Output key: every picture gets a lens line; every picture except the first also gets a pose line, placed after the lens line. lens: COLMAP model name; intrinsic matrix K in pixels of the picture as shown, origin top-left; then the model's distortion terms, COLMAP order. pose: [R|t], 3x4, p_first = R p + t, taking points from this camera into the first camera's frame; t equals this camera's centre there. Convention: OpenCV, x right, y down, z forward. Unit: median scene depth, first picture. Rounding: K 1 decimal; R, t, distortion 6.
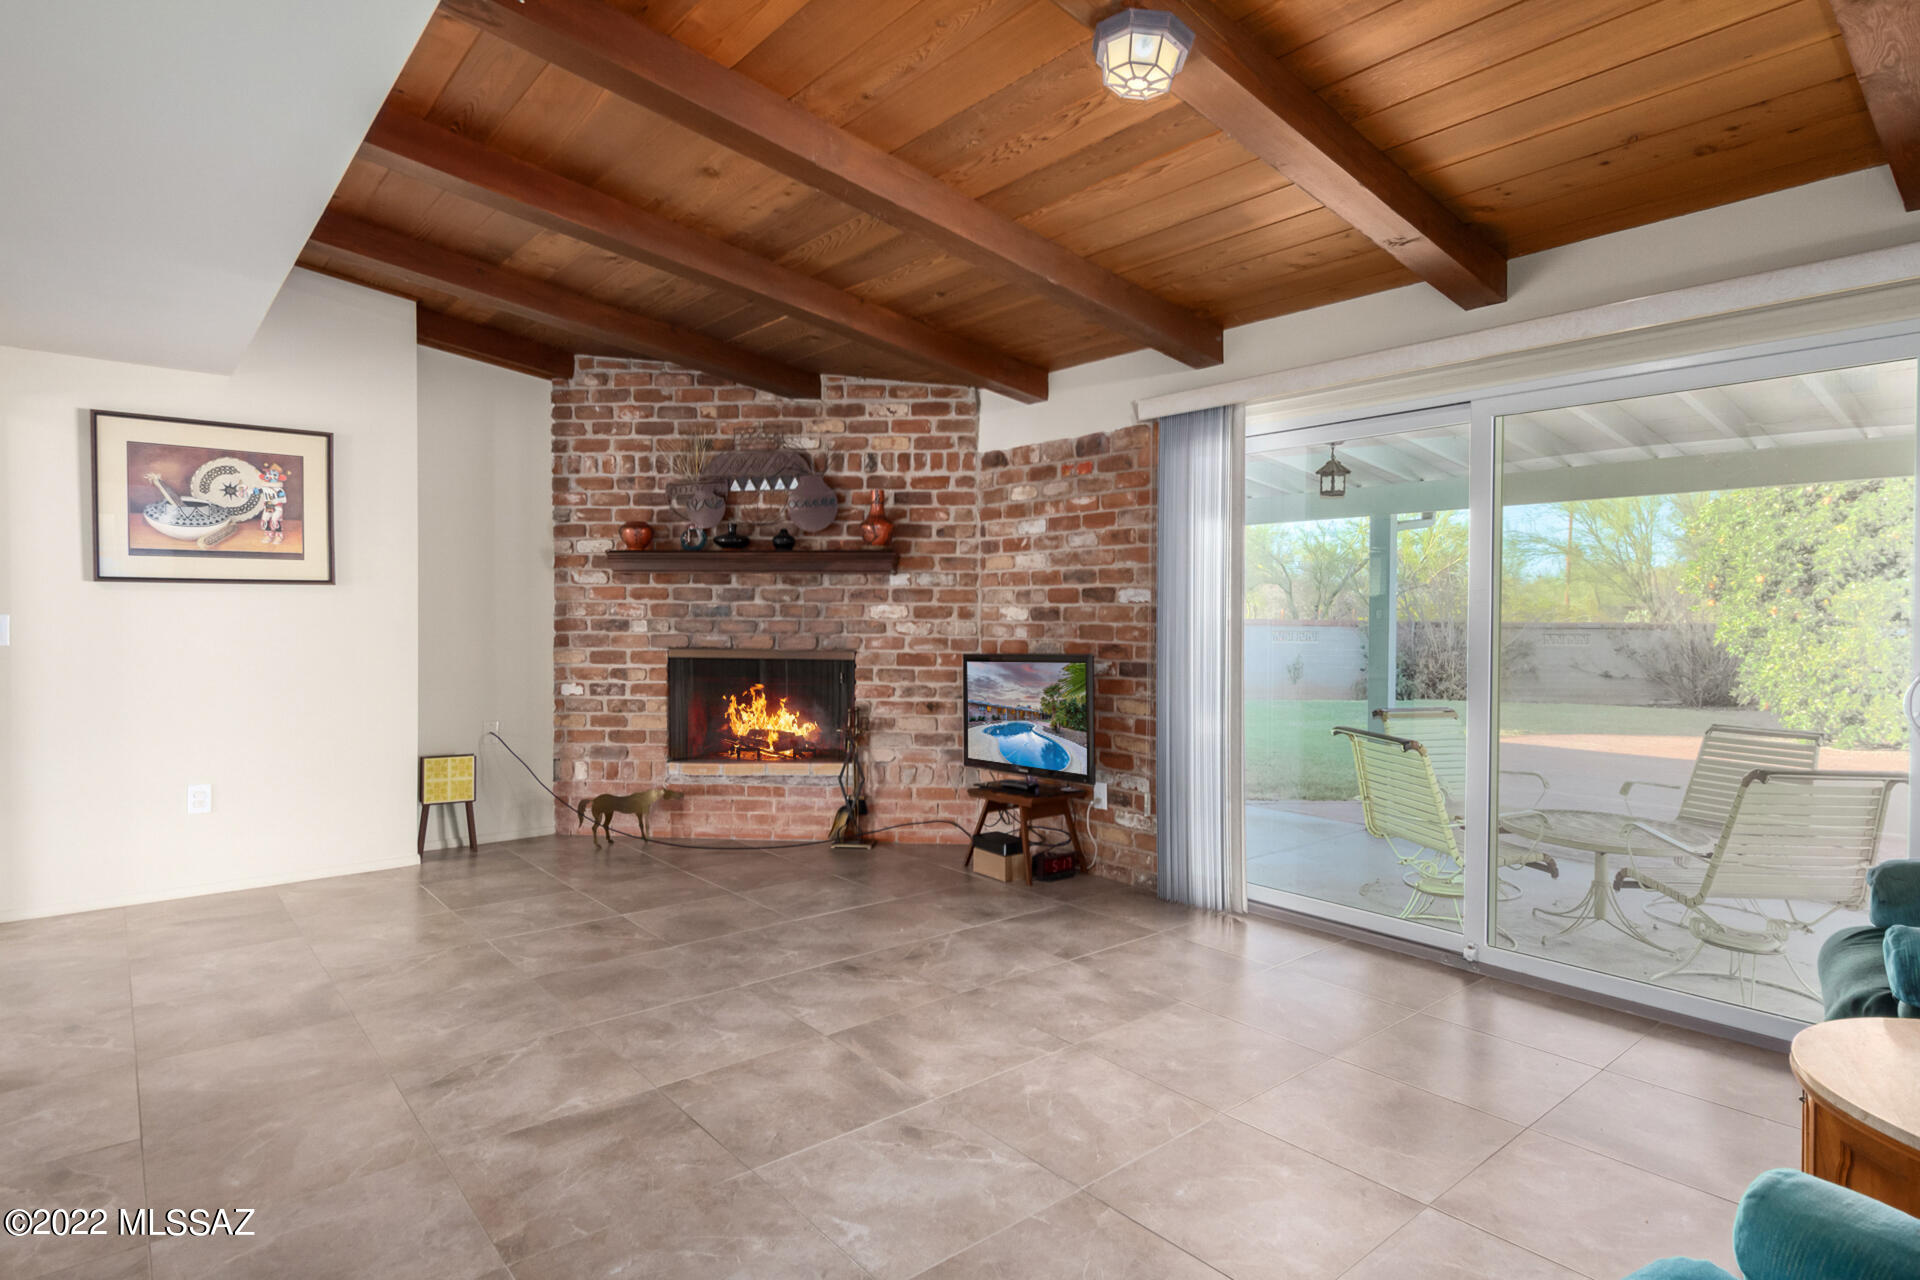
lens RADIAL K [[1029.5, 0, 962.9], [0, 1029.5, 632.1], [0, 0, 1]] dist [-0.006755, 0.001378]
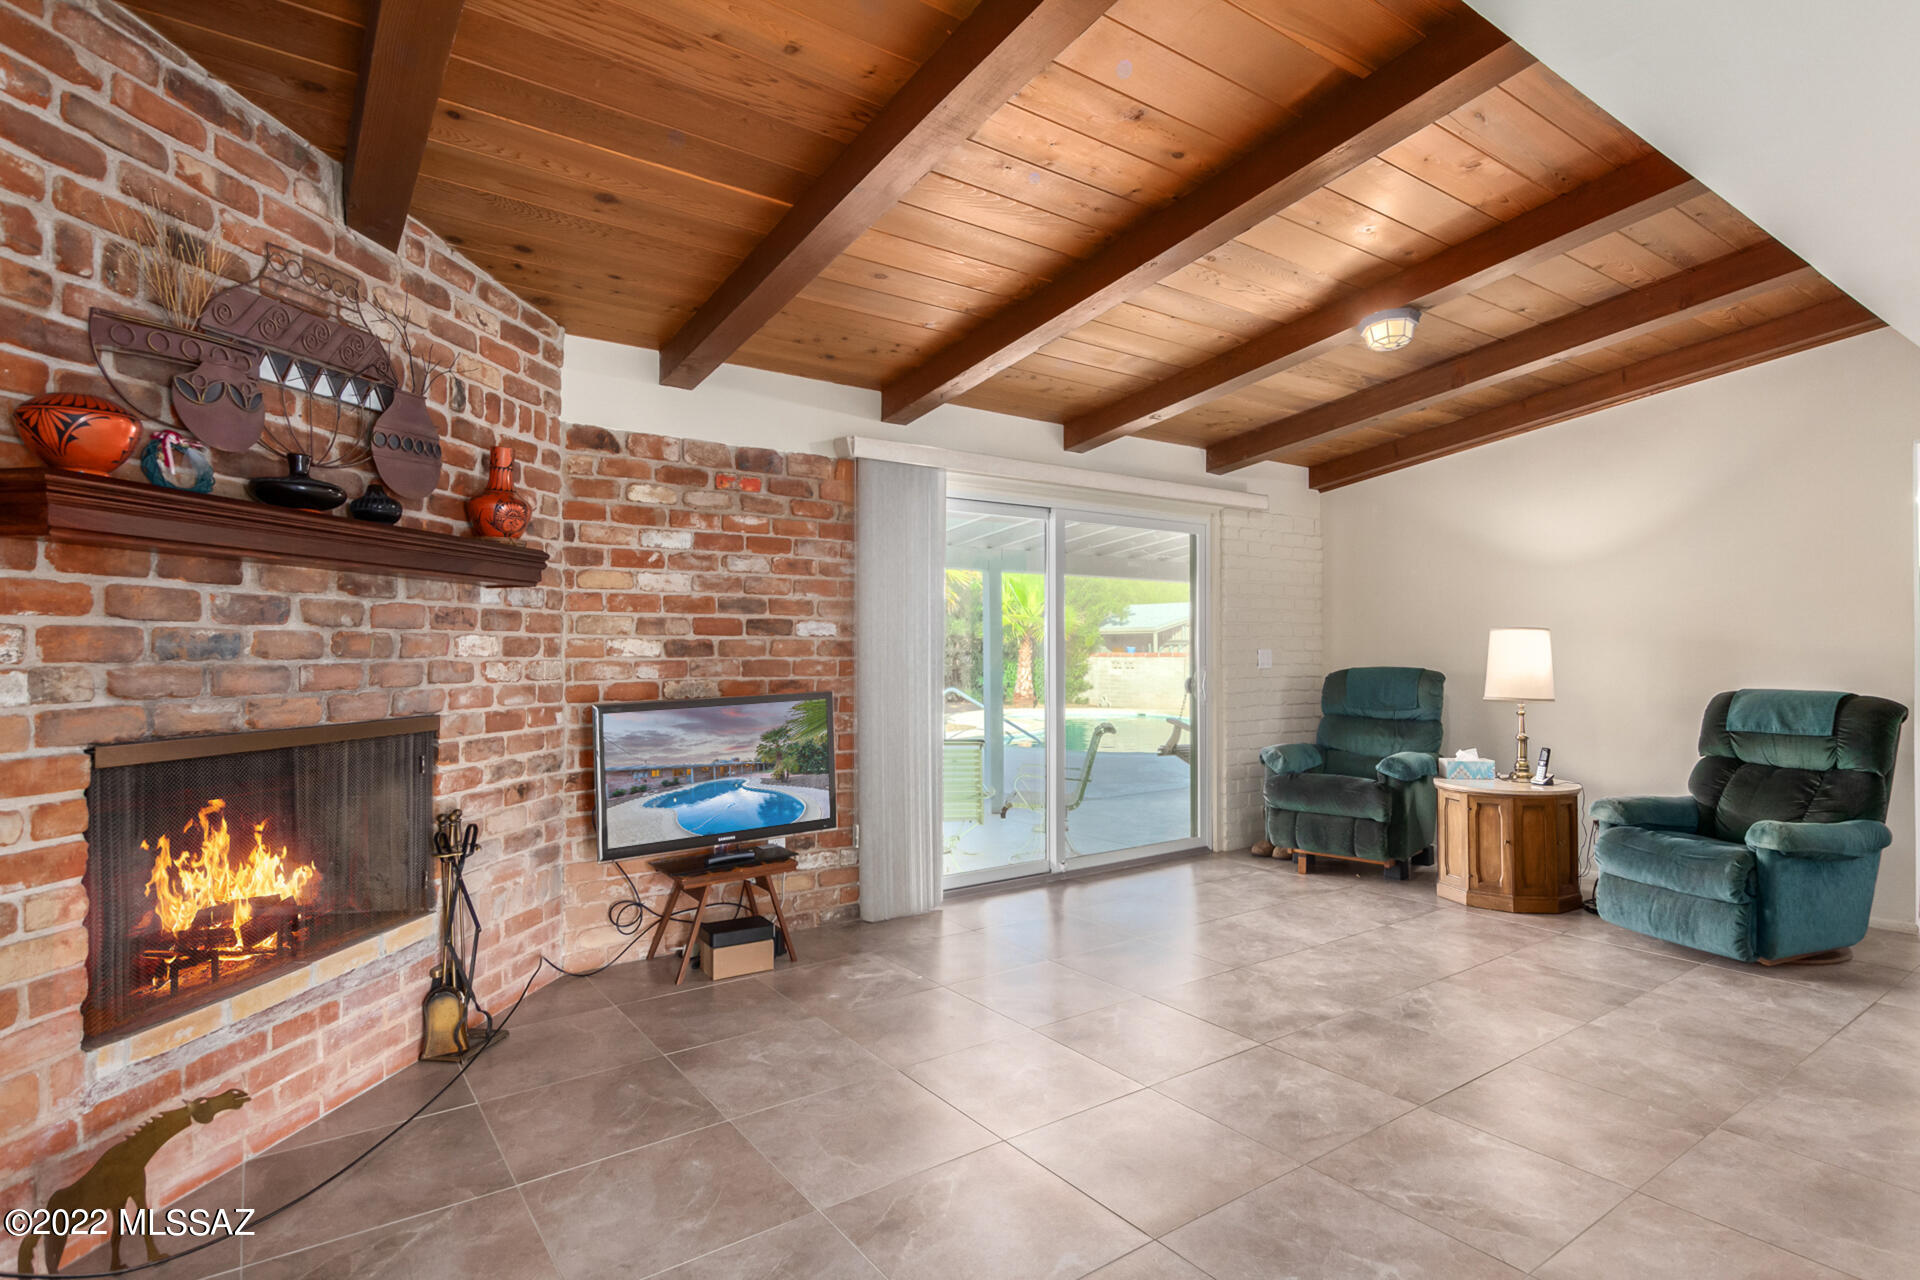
lens RADIAL K [[1004.8, 0, 963.3], [0, 1004.8, 644.1], [0, 0, 1]] dist [0.004996, 0.000954]
pose [[0.058617, -0.001774, 0.998279, -0.654491], [0.017242, 0.999851, 0.000764, -0.016432], [-0.998132, 0.017167, 0.058639, 0.679379]]
